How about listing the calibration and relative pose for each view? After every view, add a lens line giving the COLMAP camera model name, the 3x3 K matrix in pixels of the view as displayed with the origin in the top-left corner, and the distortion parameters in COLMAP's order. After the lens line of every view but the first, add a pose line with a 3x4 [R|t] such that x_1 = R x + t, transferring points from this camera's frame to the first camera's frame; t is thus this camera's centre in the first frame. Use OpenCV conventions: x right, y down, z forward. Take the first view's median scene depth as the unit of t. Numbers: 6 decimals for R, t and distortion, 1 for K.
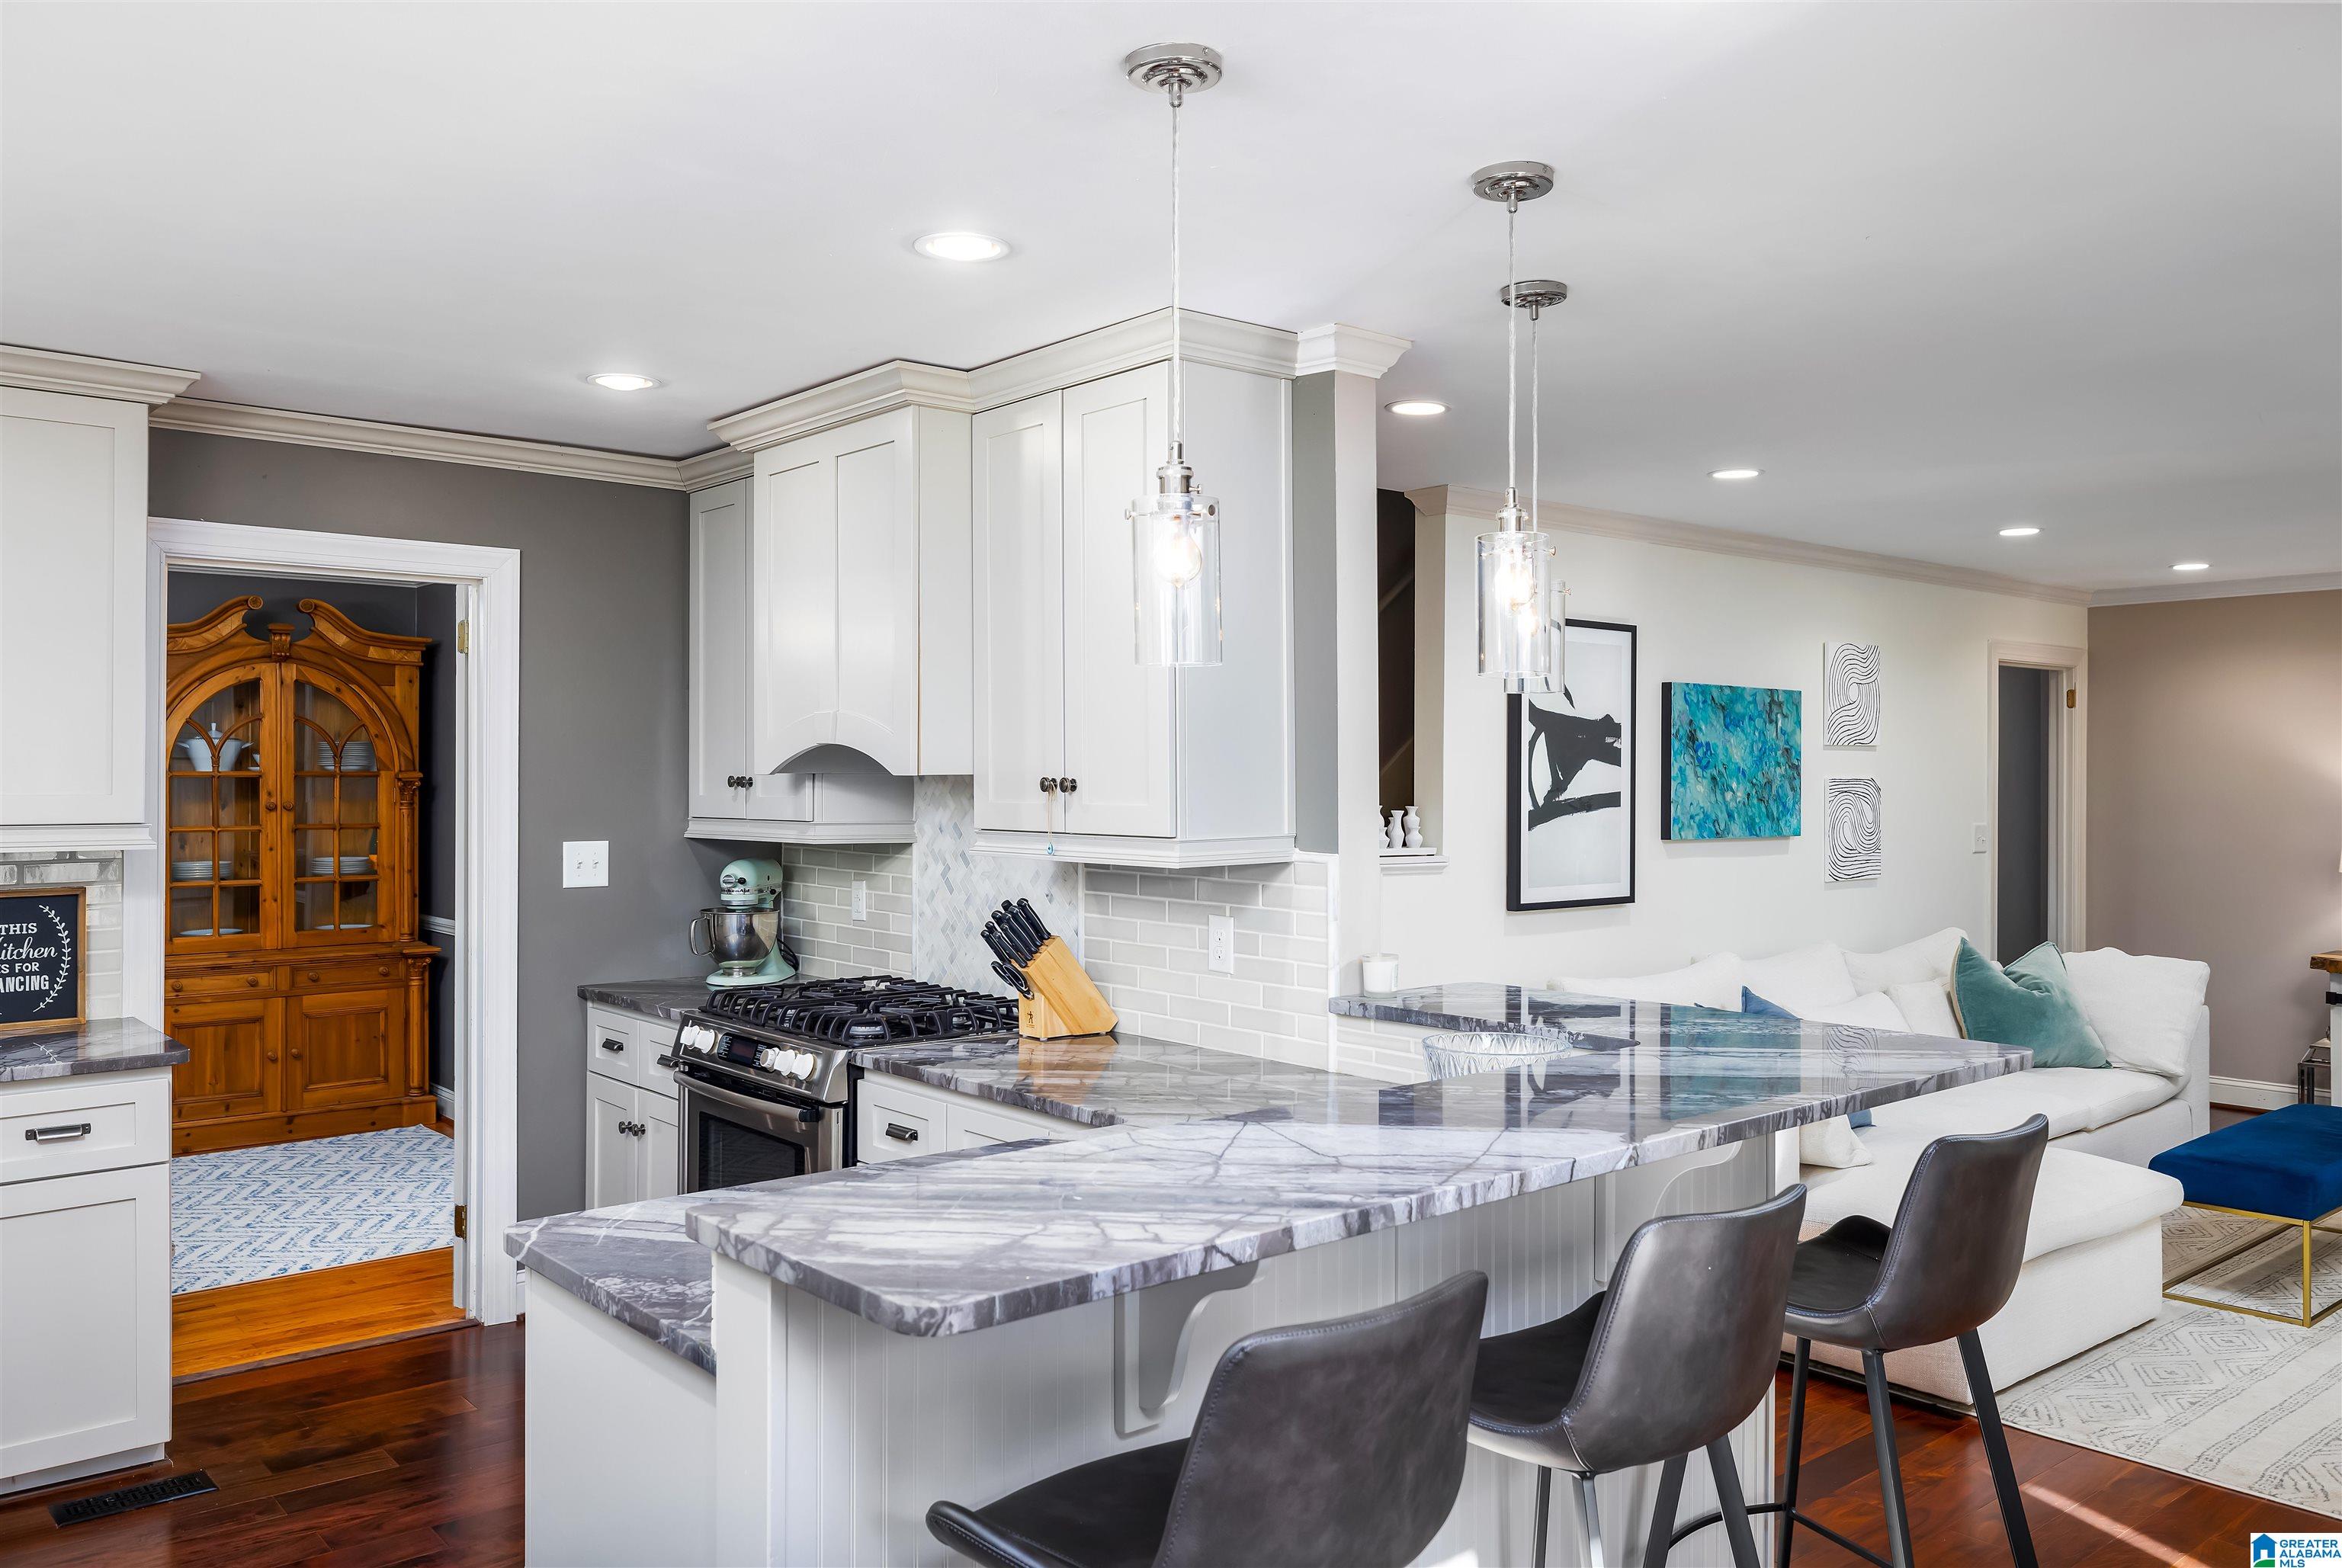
lens RADIAL K [[1739.5, 0, 1167.4], [0, 1739.5, 771.8], [0, 0, 1]] dist [-0.006738, -0.002815]
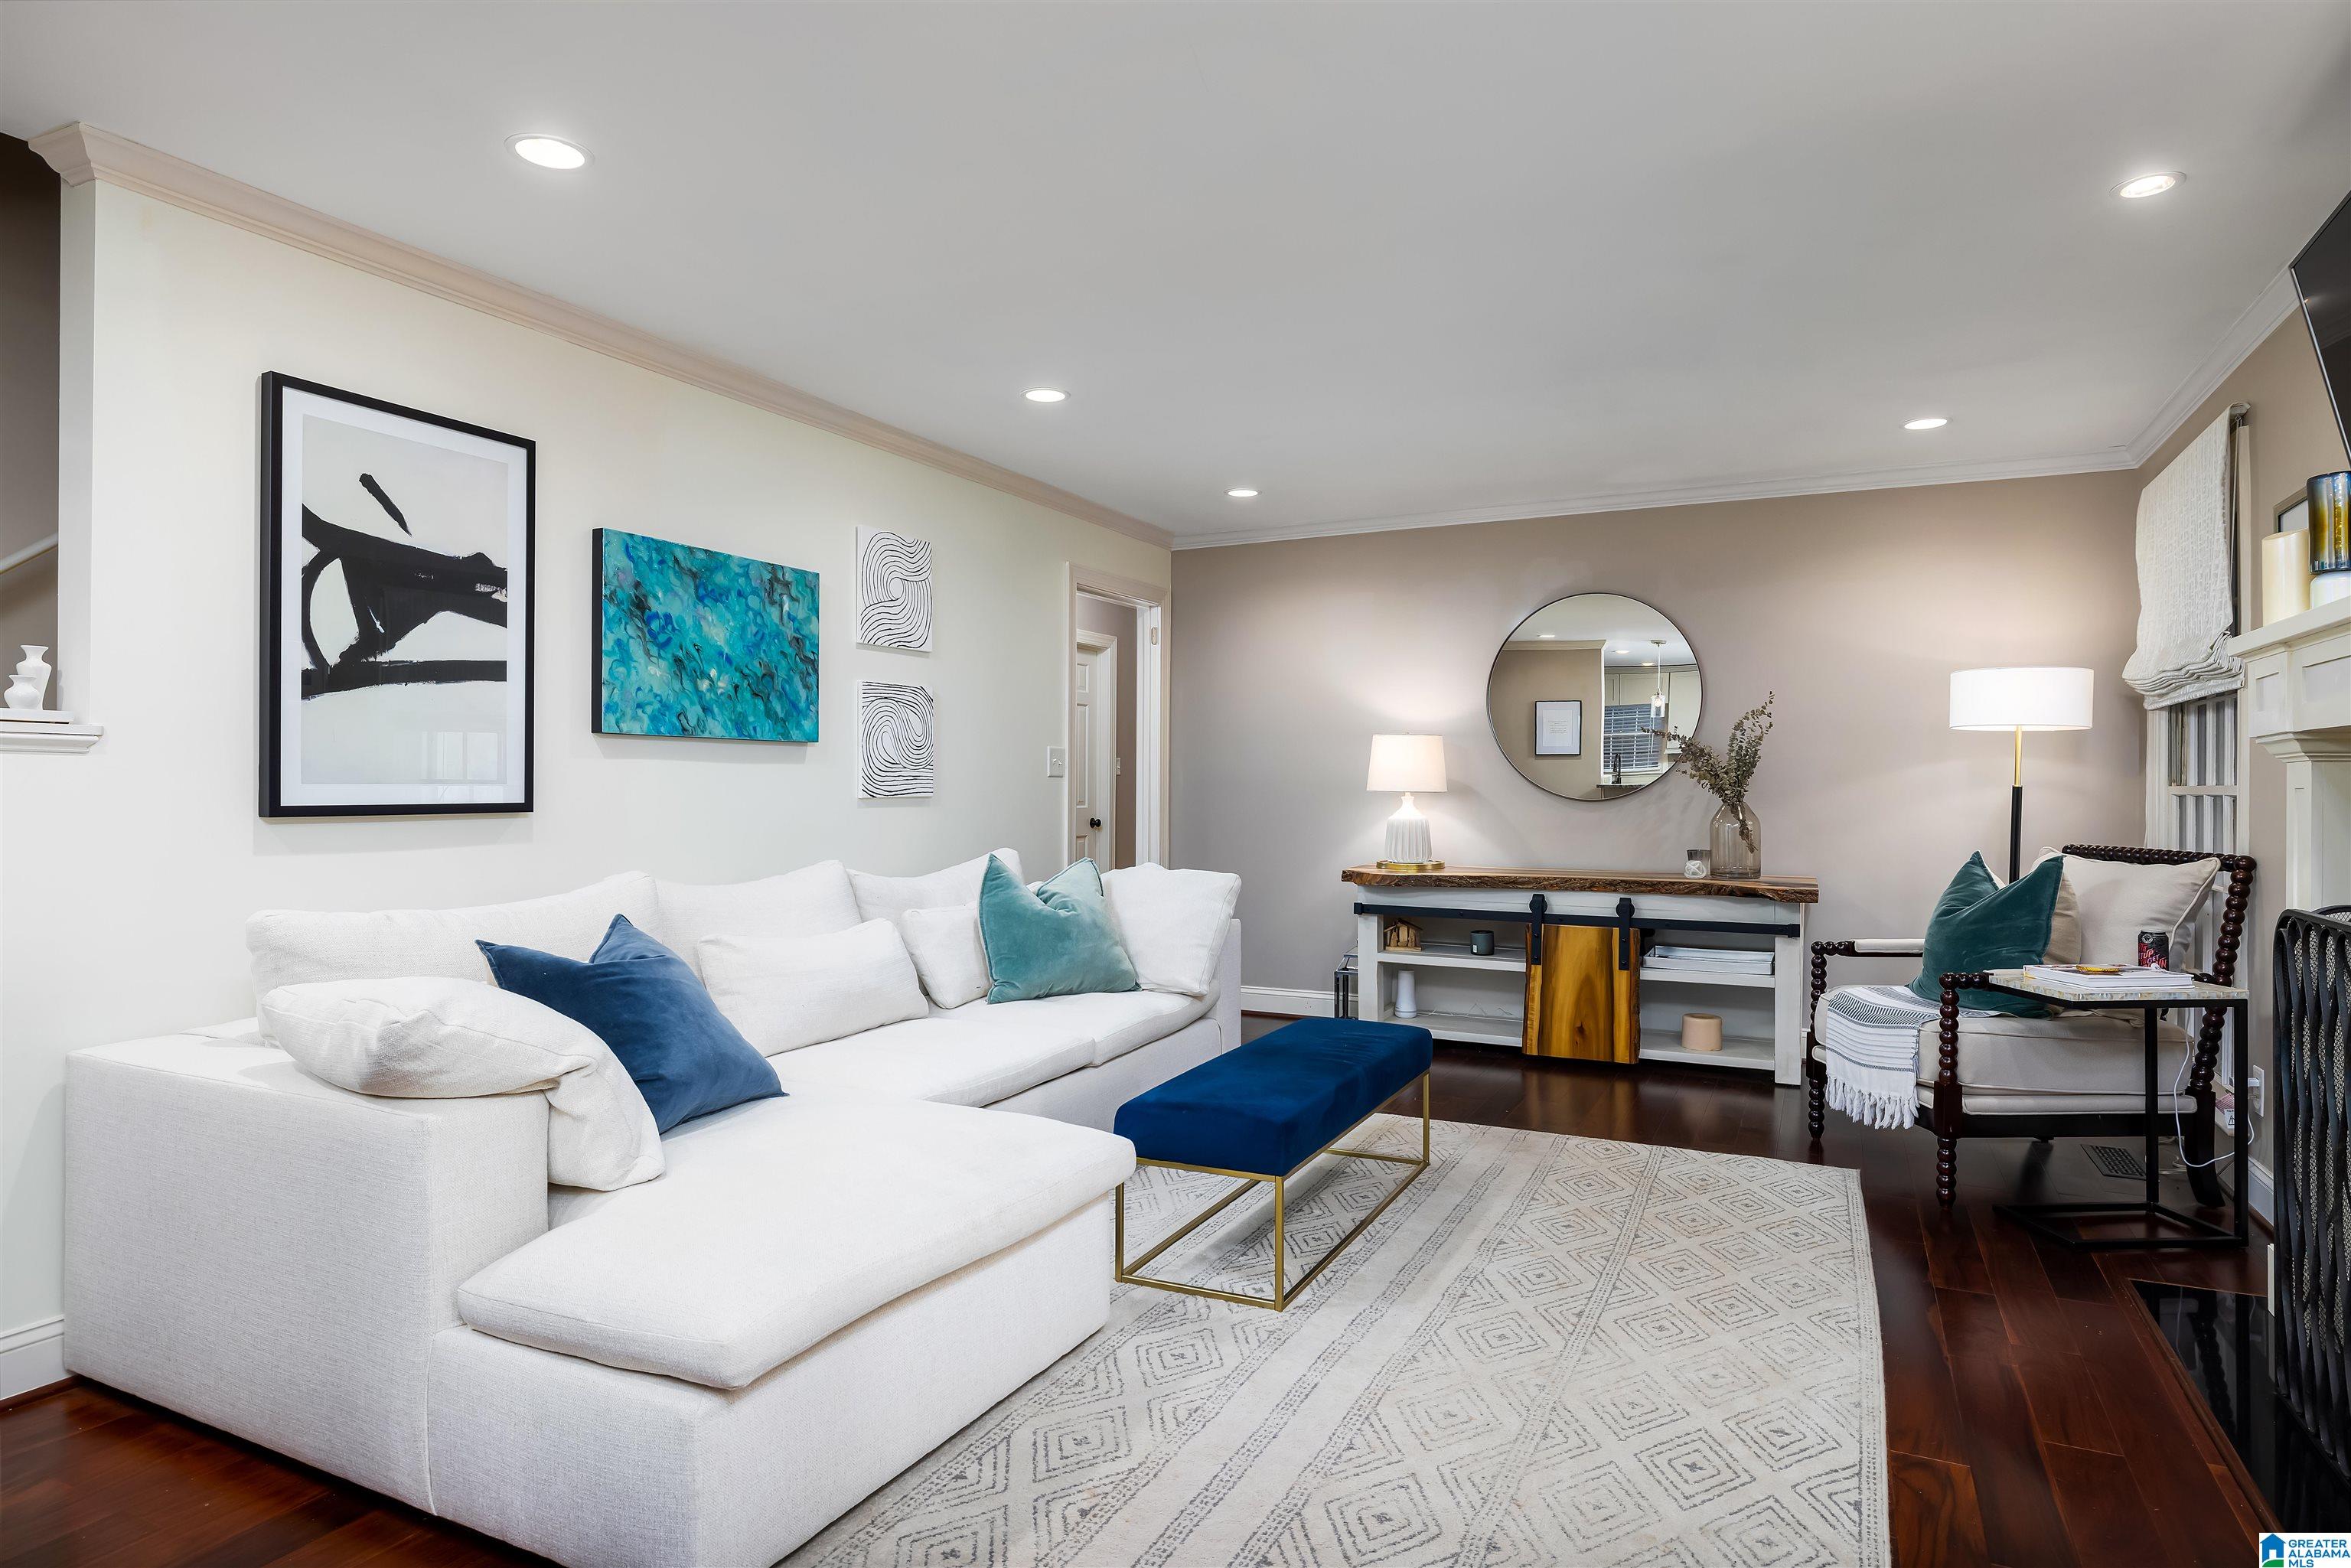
lens RADIAL K [[1343.1, 0, 1181.1], [0, 1343.1, 783.0], [0, 0, 1]] dist [-0.006847, -0.000367]
pose [[0.911370, -0.002303, 0.411582, 0.275221], [-0.000560, 0.999976, 0.006837, 0.056642], [-0.411588, -0.006462, 0.911347, 0.346976]]
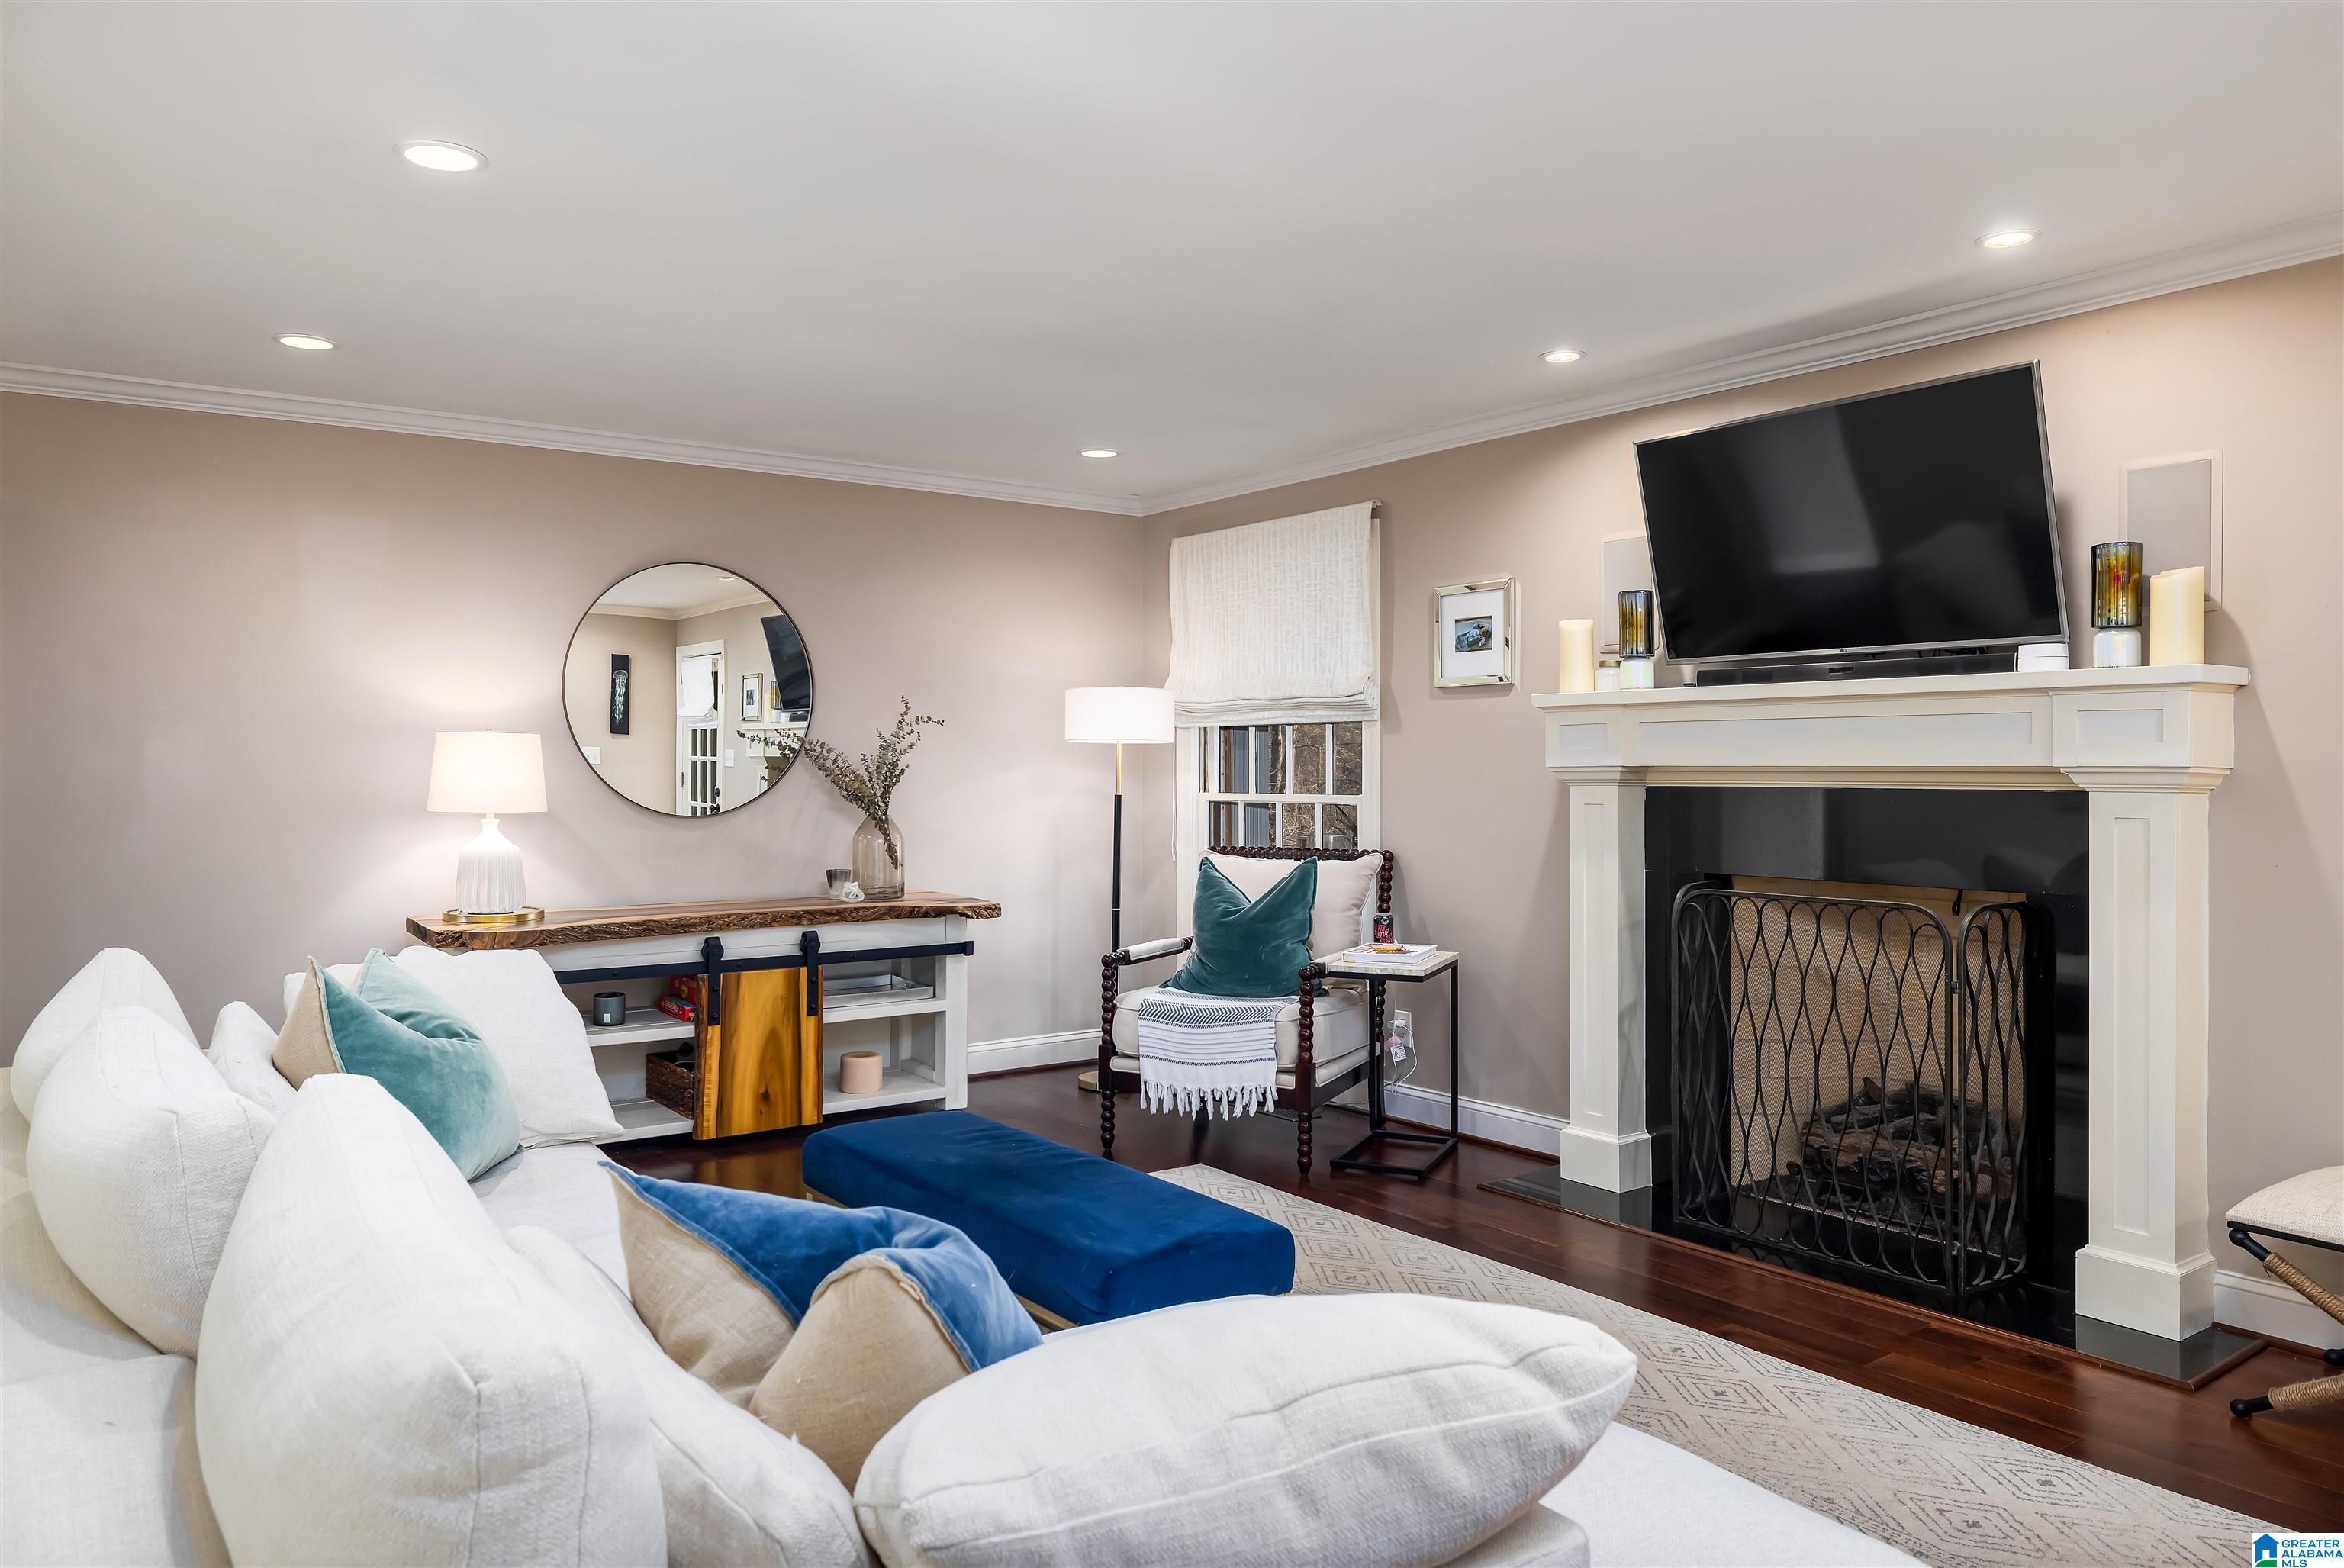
lens RADIAL K [[1589.8, 0, 1173.2], [0, 1589.8, 772.1], [0, 0, 1]] dist [0.002309, -0.000551]
pose [[0.068684, -0.009248, 0.997596, 0.029534], [-0.002224, 0.999953, 0.009423, 0.039760], [-0.997636, -0.002866, 0.068660, 0.758886]]
